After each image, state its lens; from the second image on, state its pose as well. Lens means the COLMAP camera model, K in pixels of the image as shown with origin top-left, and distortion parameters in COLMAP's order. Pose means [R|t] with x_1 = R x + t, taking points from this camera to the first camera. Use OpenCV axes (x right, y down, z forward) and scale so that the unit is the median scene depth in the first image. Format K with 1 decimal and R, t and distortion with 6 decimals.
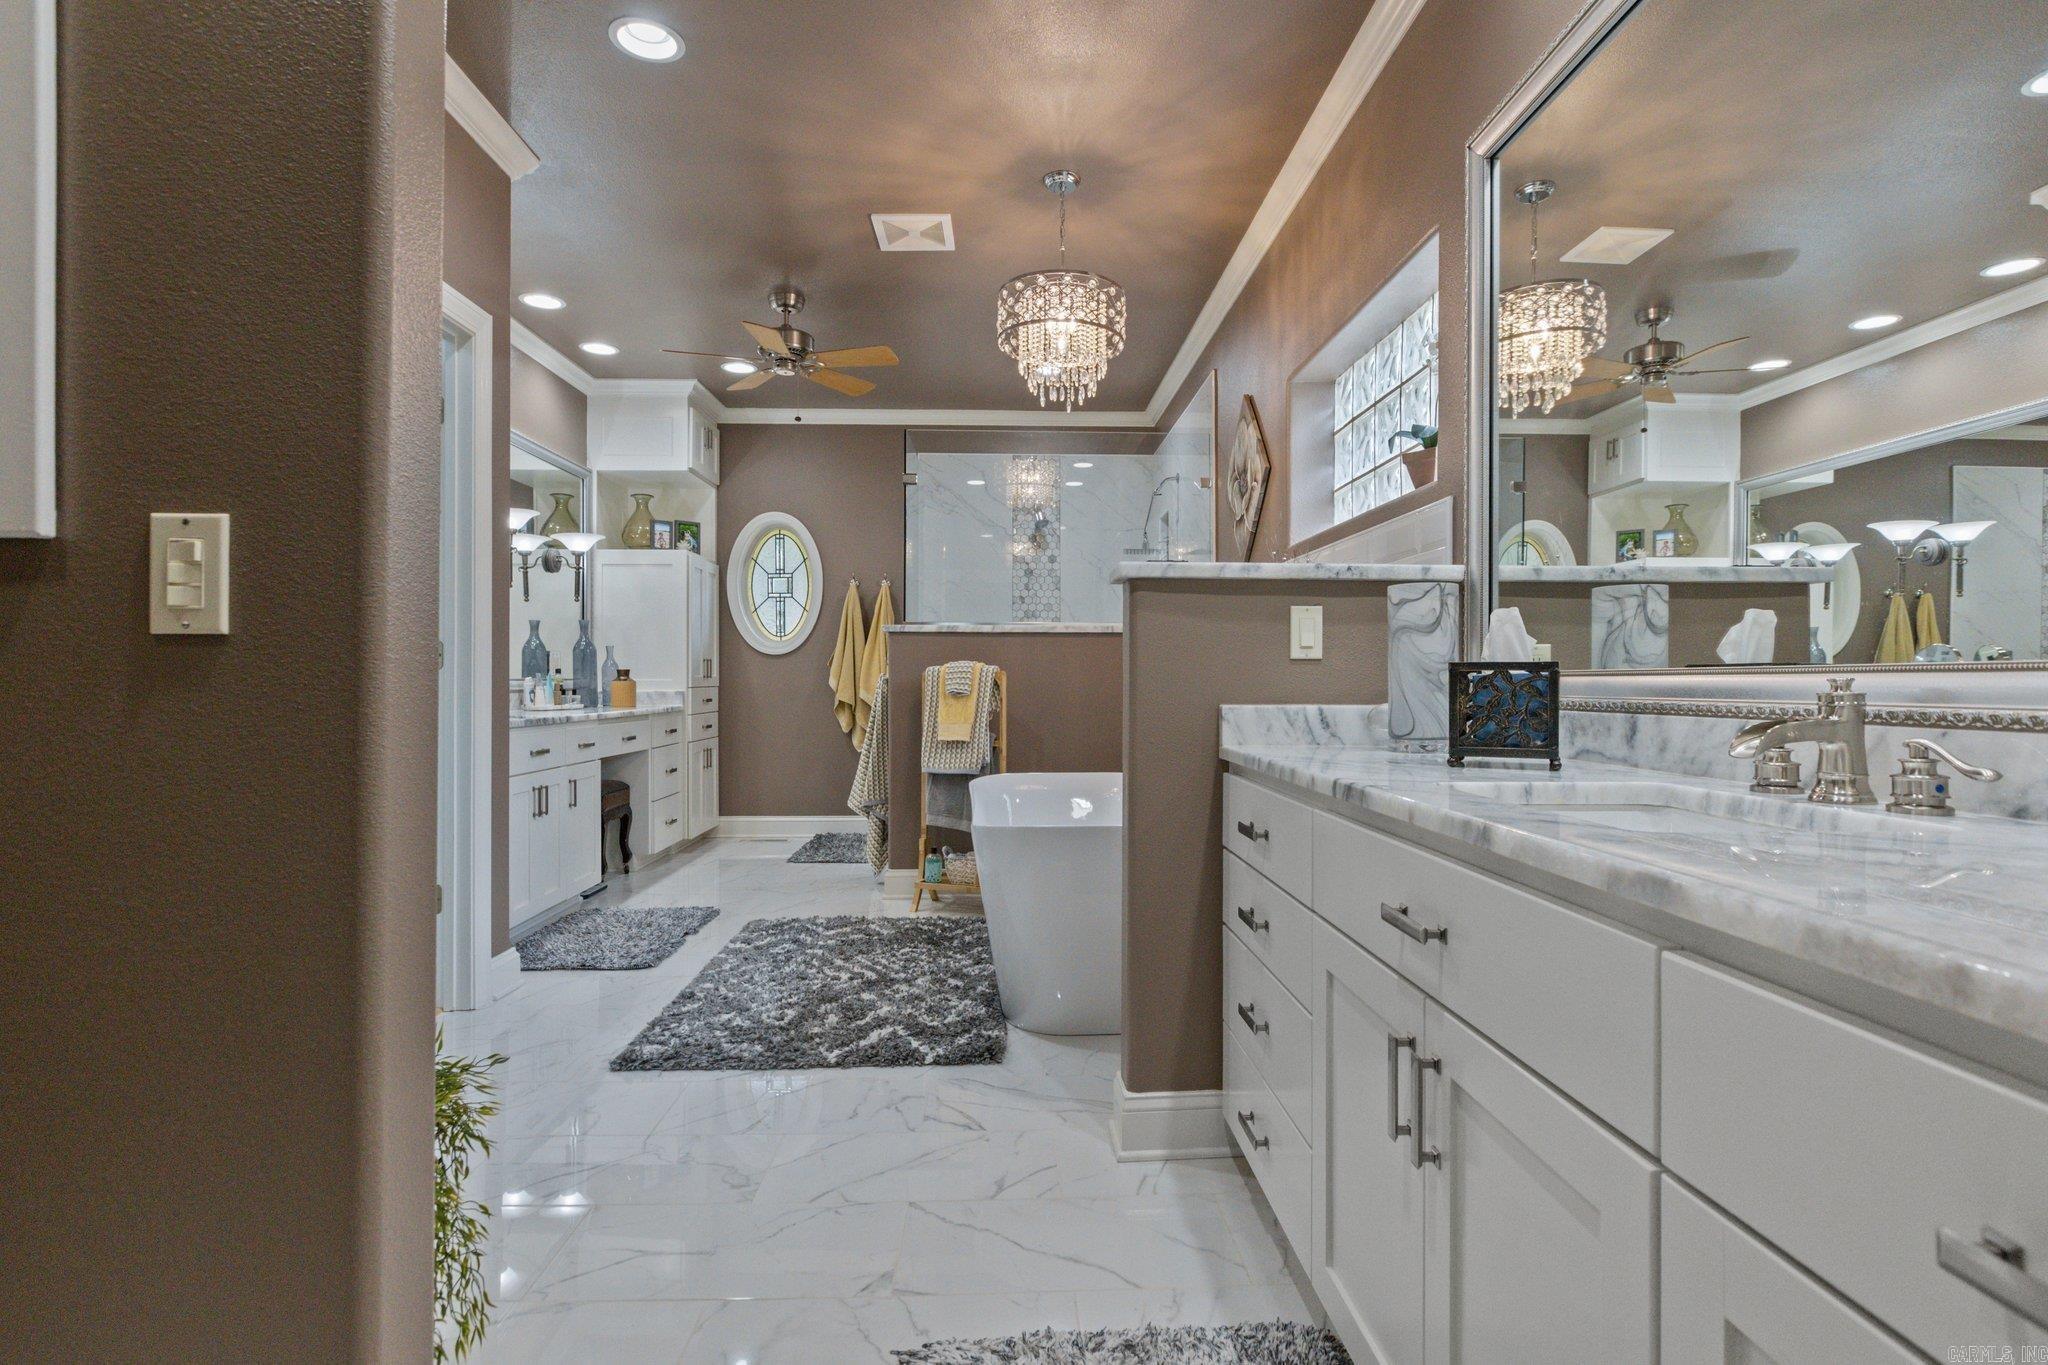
lens RADIAL K [[1007.0, 0, 1025.4], [0, 1007.0, 681.0], [0, 0, 1]] dist [-0.003436, -0.000848]
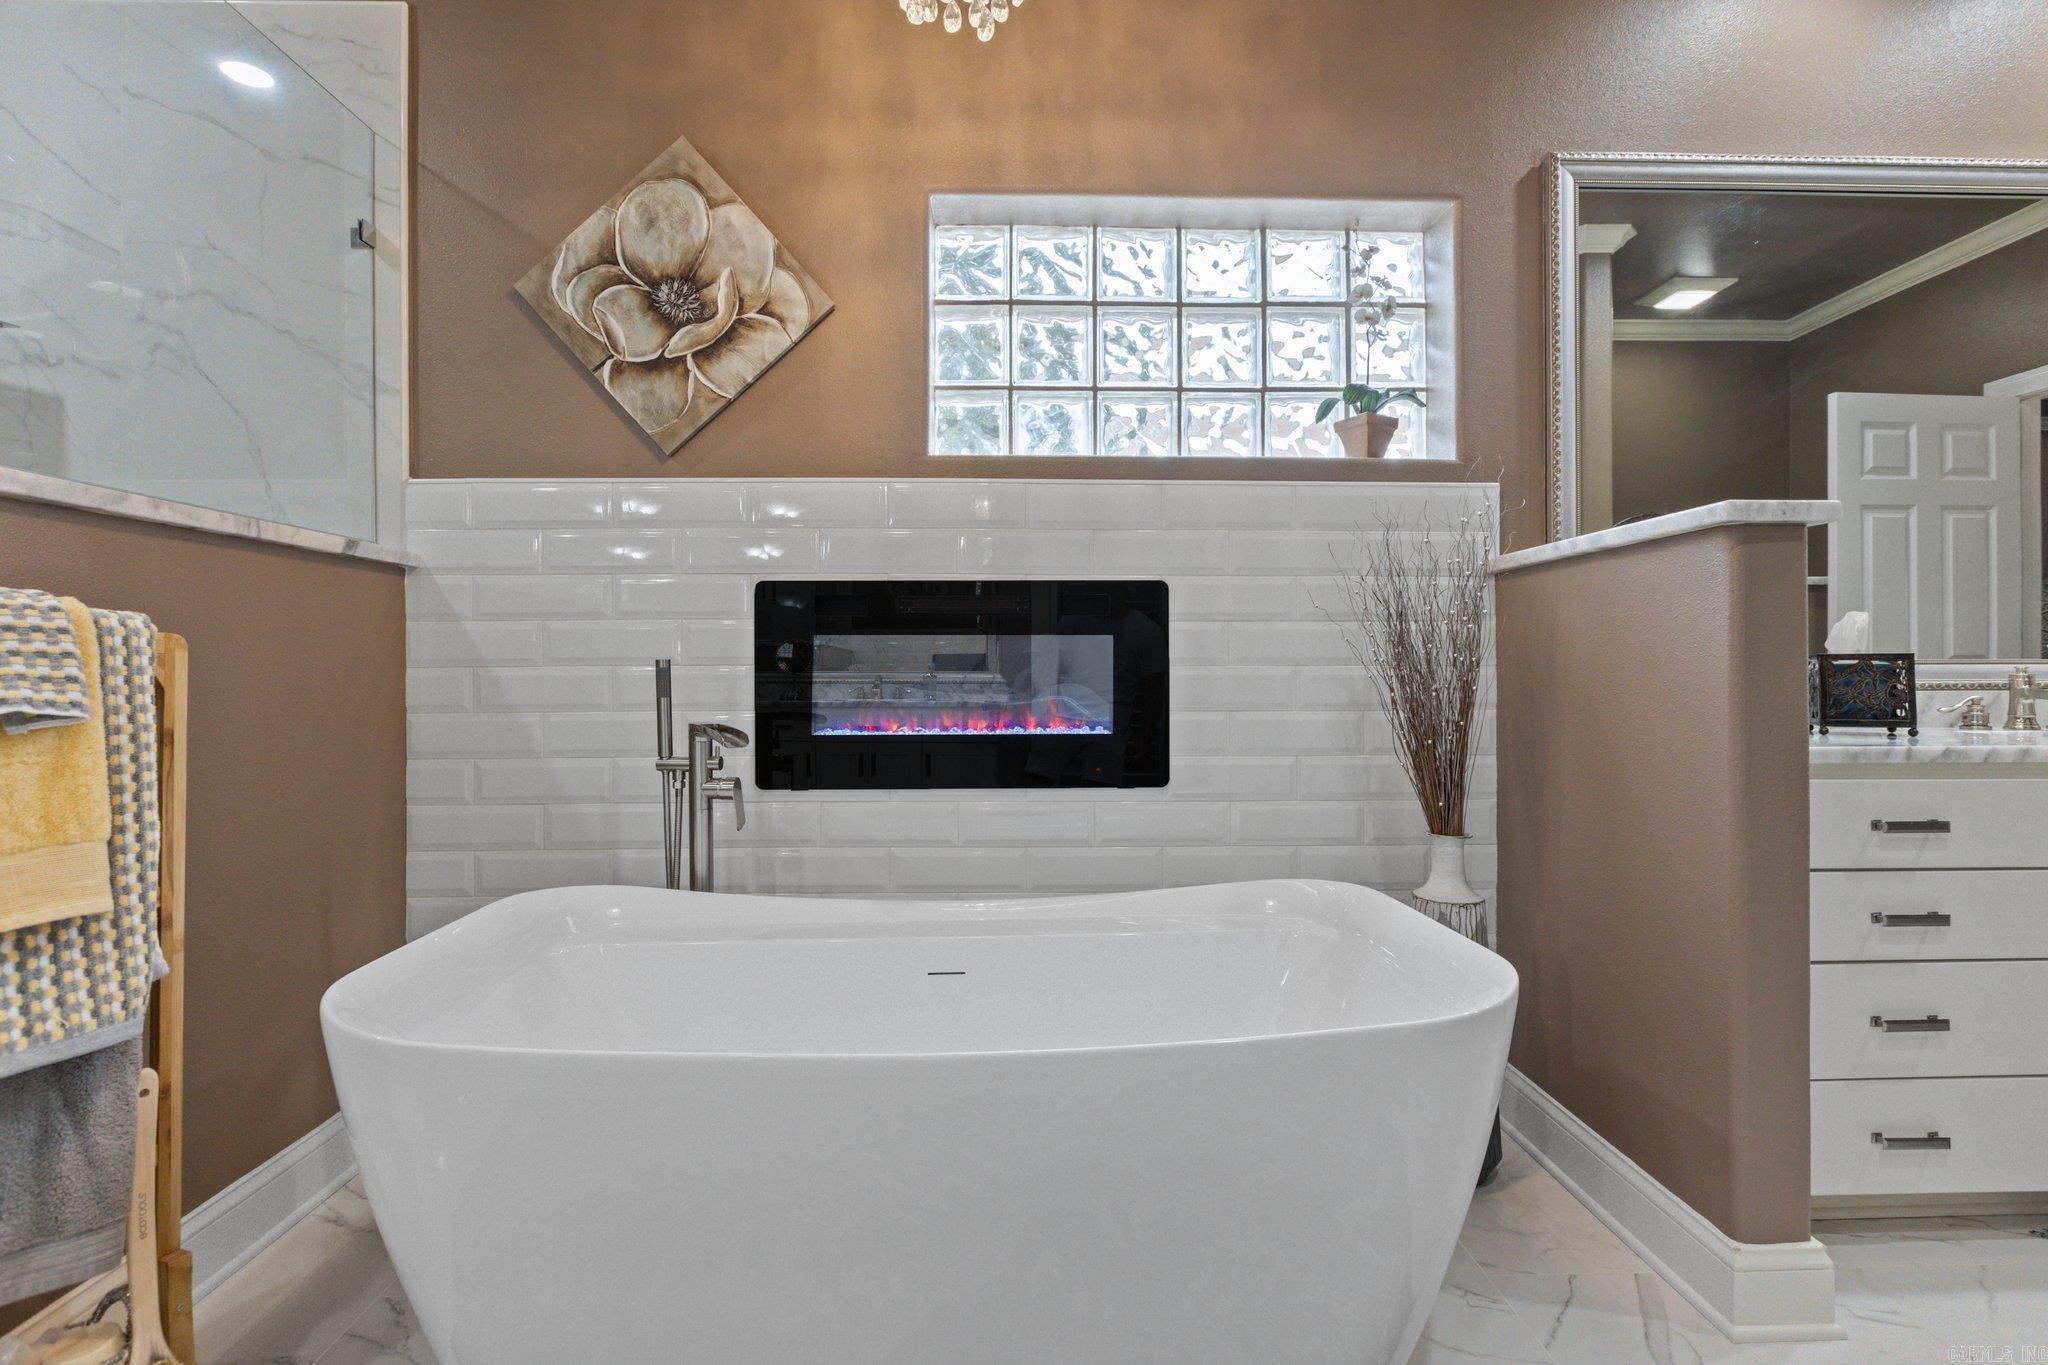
lens RADIAL K [[1007.0, 0, 1029.8], [0, 1007.0, 673.3], [0, 0, 1]] dist [-0.003436, -0.000848]
pose [[-0.007361, -0.005609, 0.999957, -0.892100], [0.004747, 0.999973, 0.005644, -0.007102], [-0.999962, 0.004788, -0.007334, 2.301169]]
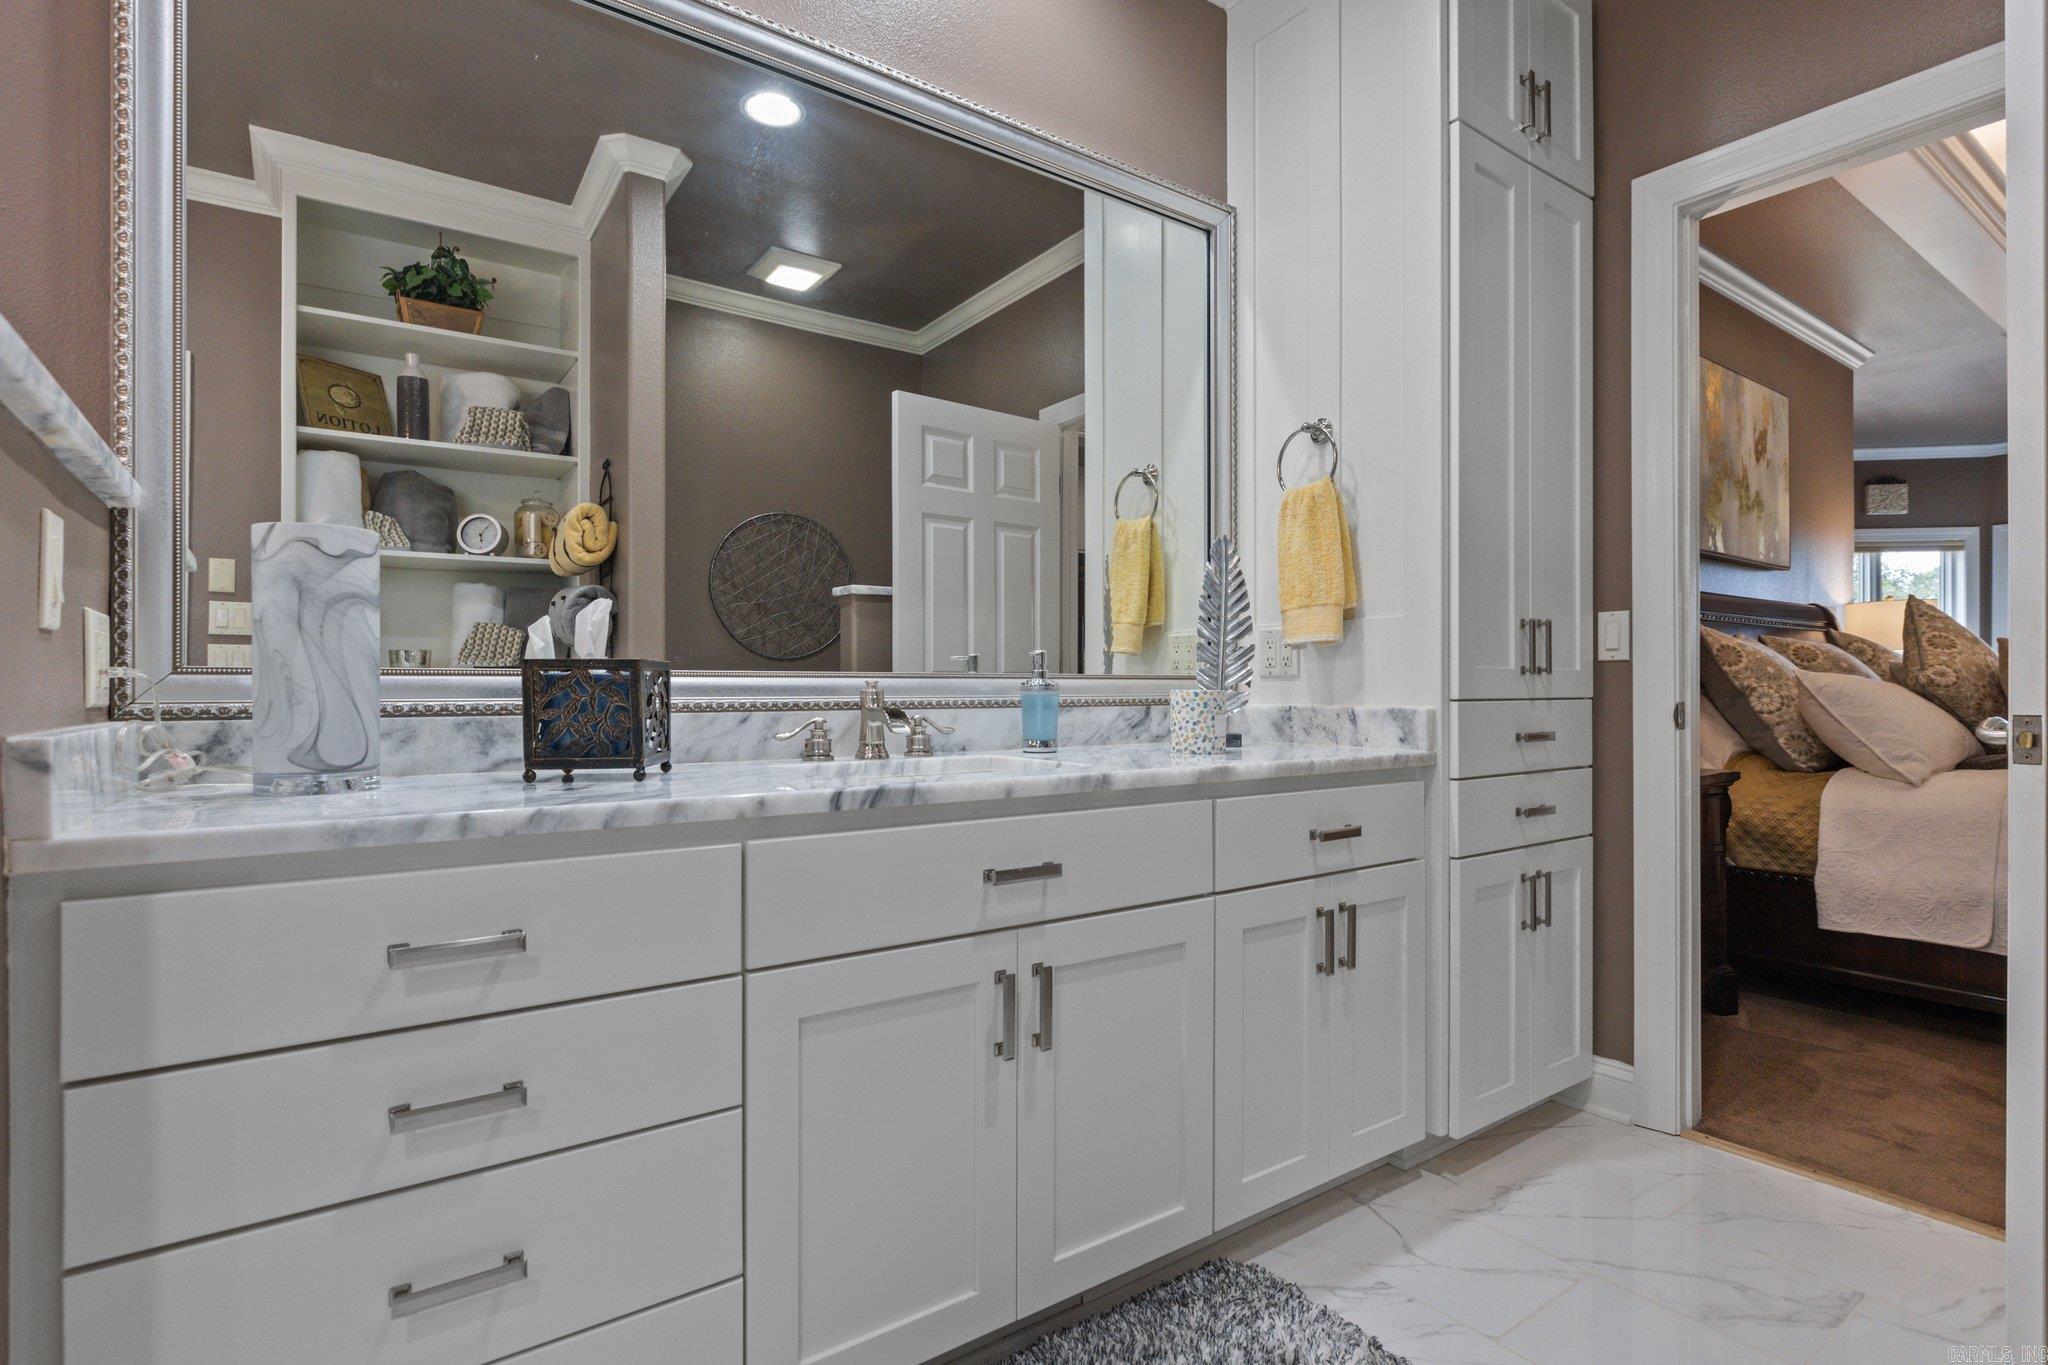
lens RADIAL K [[1007.0, 0, 1024.7], [0, 1007.0, 685.4], [0, 0, 1]] dist [-0.003436, -0.000848]
pose [[-0.557842, -0.003278, 0.829941, -0.502657], [-0.002379, 0.999994, 0.002351, 0.000335], [-0.829944, -0.000663, -0.557846, 1.287422]]
